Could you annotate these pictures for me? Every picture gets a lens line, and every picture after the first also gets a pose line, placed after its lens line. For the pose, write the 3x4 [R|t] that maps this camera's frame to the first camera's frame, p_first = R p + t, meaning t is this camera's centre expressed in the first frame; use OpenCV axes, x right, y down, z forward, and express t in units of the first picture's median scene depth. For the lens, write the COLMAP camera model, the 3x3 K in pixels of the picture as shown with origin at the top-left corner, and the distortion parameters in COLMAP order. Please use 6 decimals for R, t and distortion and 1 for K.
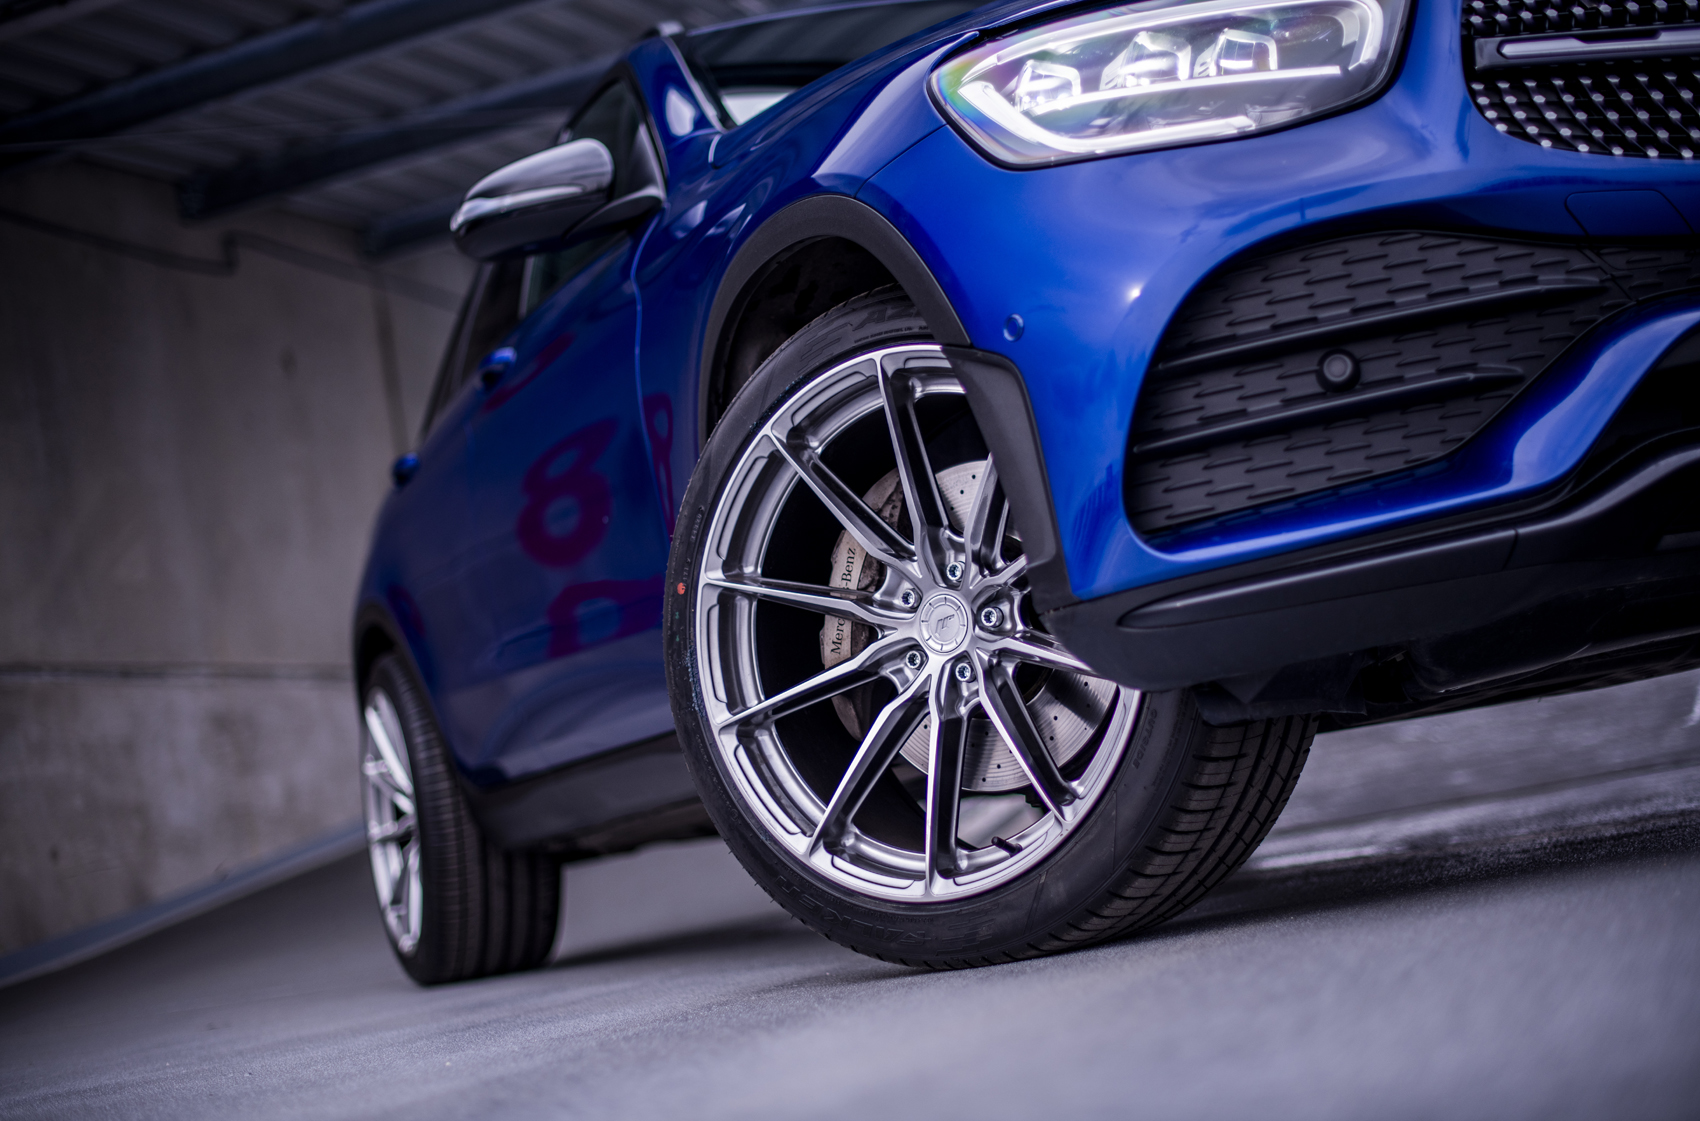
lens RADIAL K [[2515.4, 0, 850.0], [0, 2515.4, 560.5], [0, 0, 1]] dist [-0.170473, 0.116747]
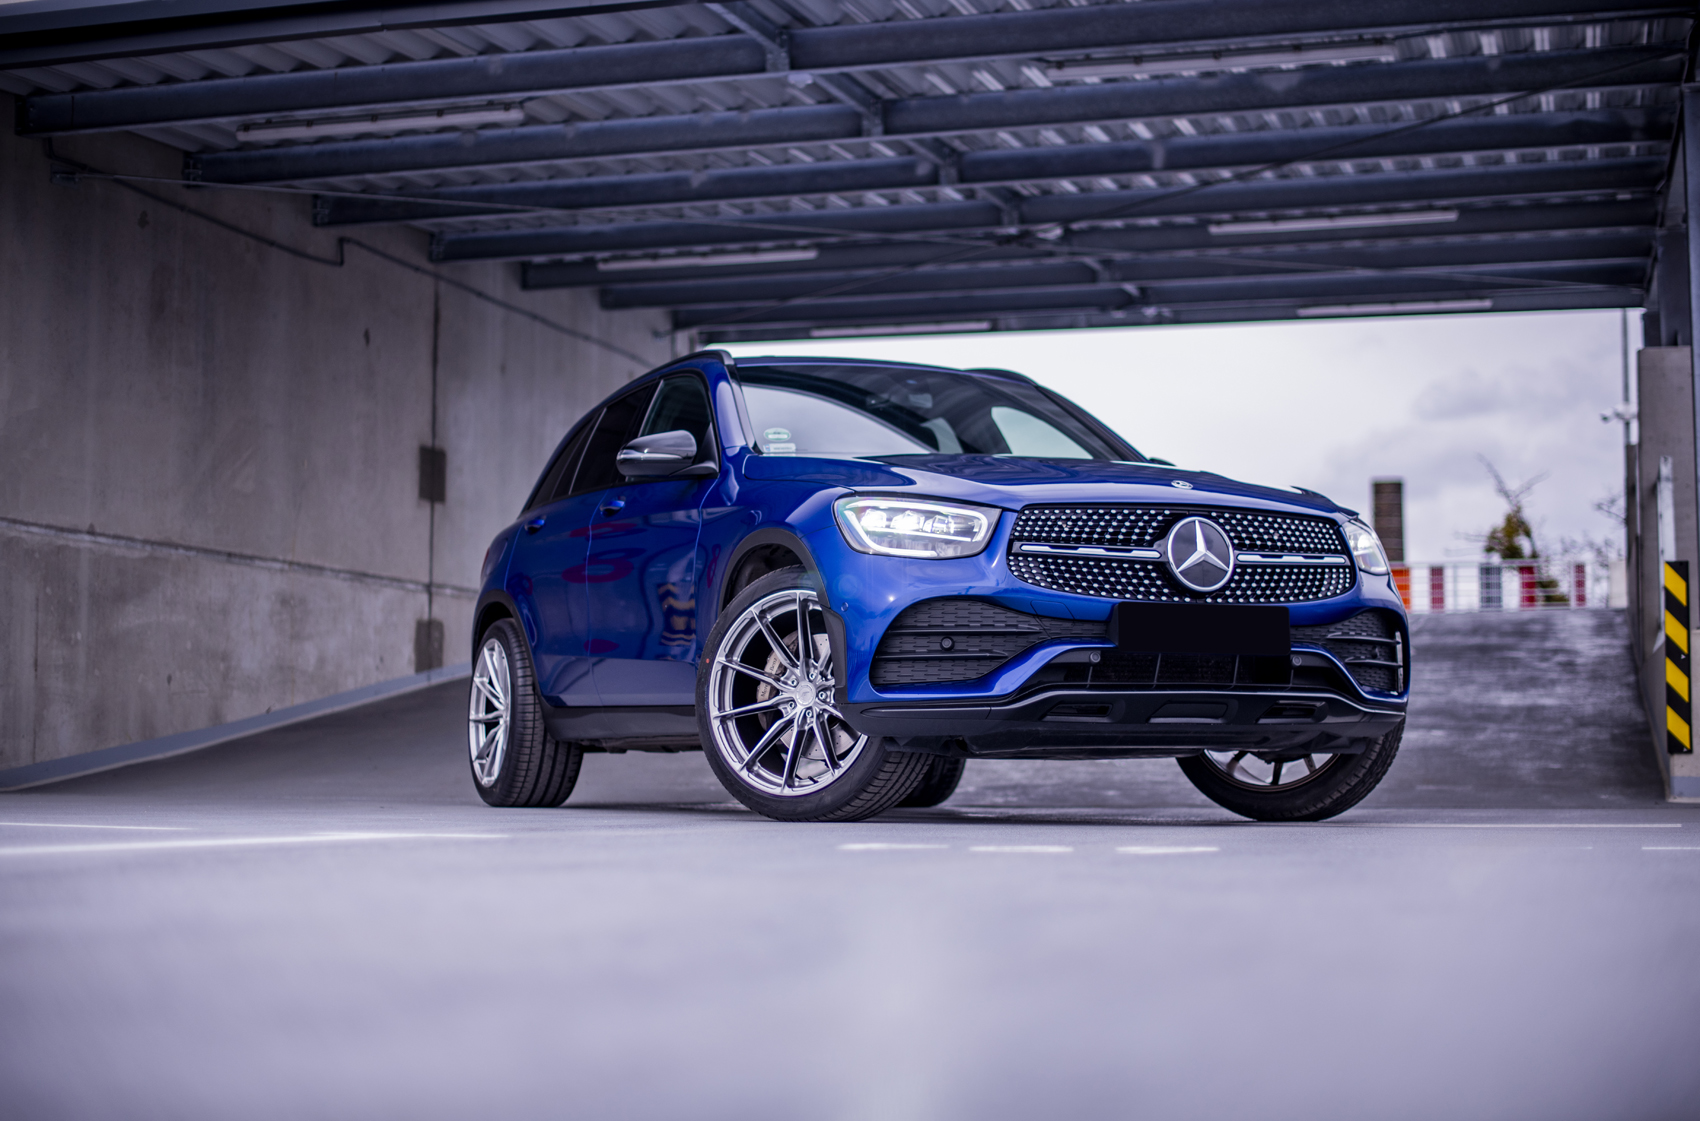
lens RADIAL K [[2515.4, 0, 850.0], [0, 2515.4, 560.5], [0, 0, 1]] dist [-0.170473, 0.116747]
pose [[0.983505, 0.174960, 0.045905, -0.067876], [-0.176092, 0.984131, 0.021878, -0.195543], [-0.041349, -0.029600, 0.998706, -1.791351]]
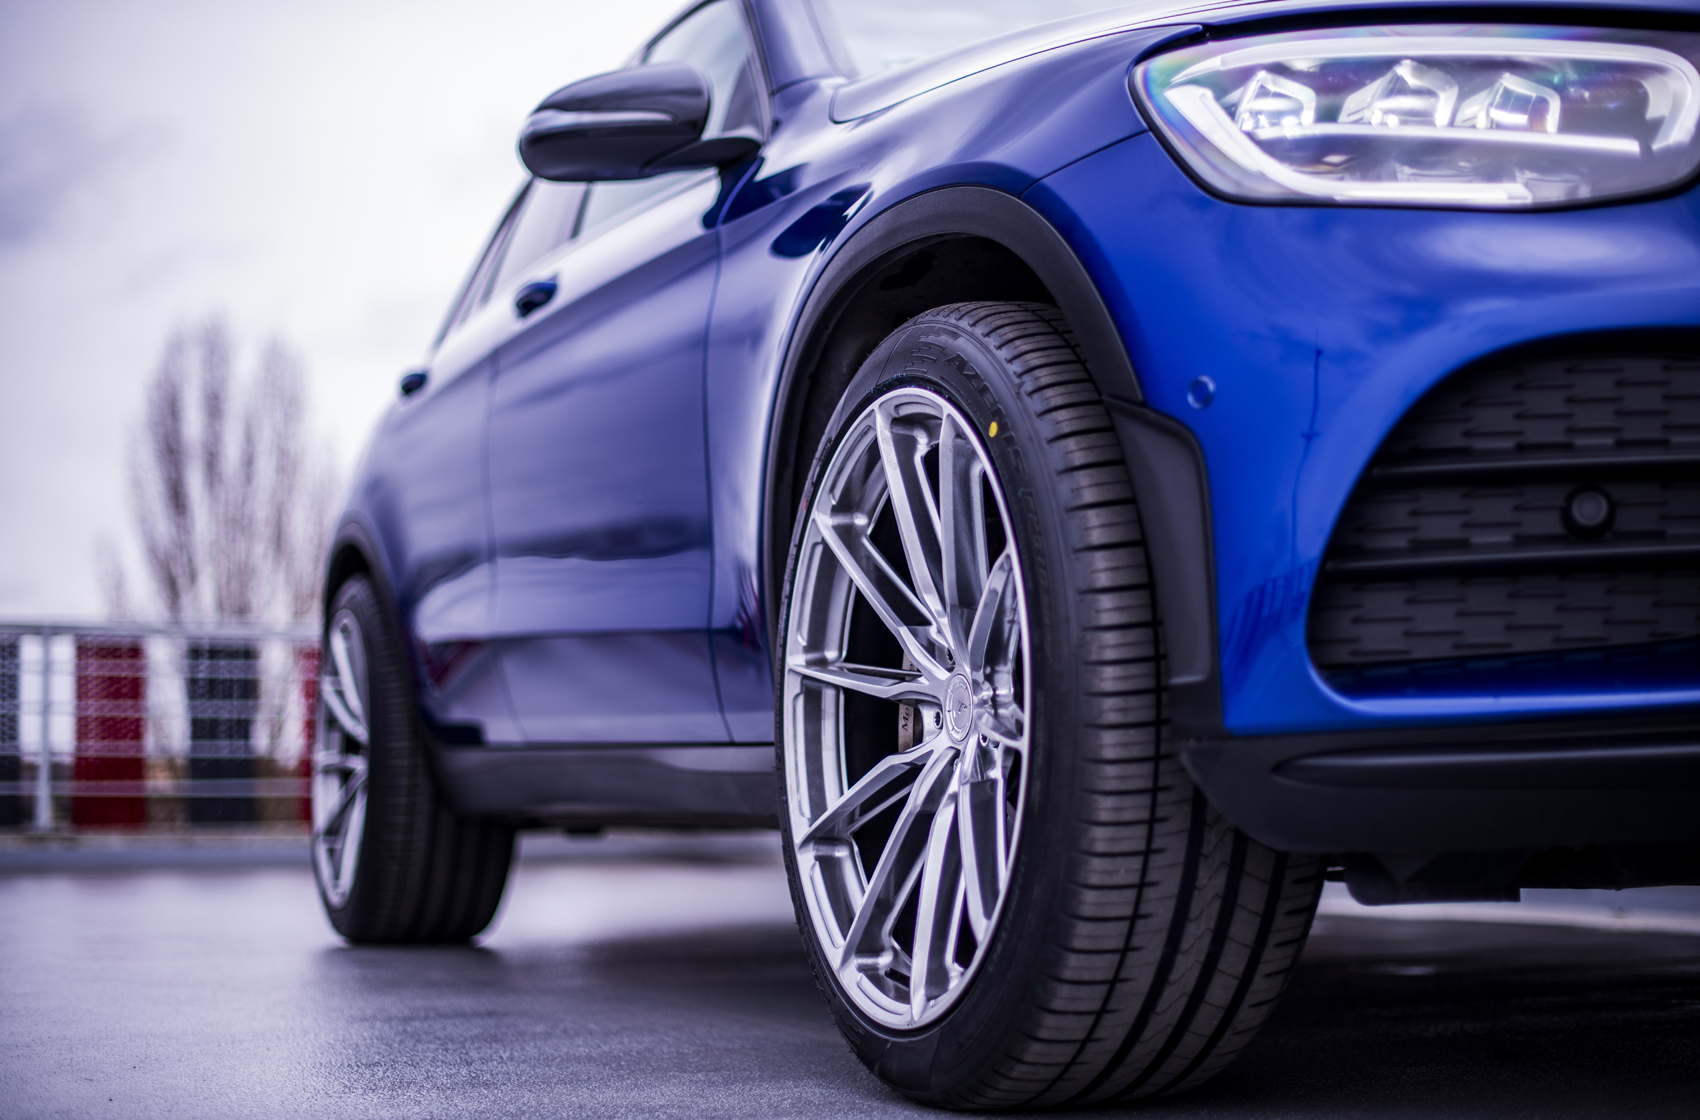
lens RADIAL K [[2515.4, 0, 850.0], [0, 2515.4, 560.0], [0, 0, 1]] dist [-0.170473, 0.116747]
pose [[0.987381, 0.157683, 0.014630, -0.047733], [-0.157986, 0.987184, 0.022526, -0.035883], [-0.010890, -0.024554, 0.999639, 0.165402]]
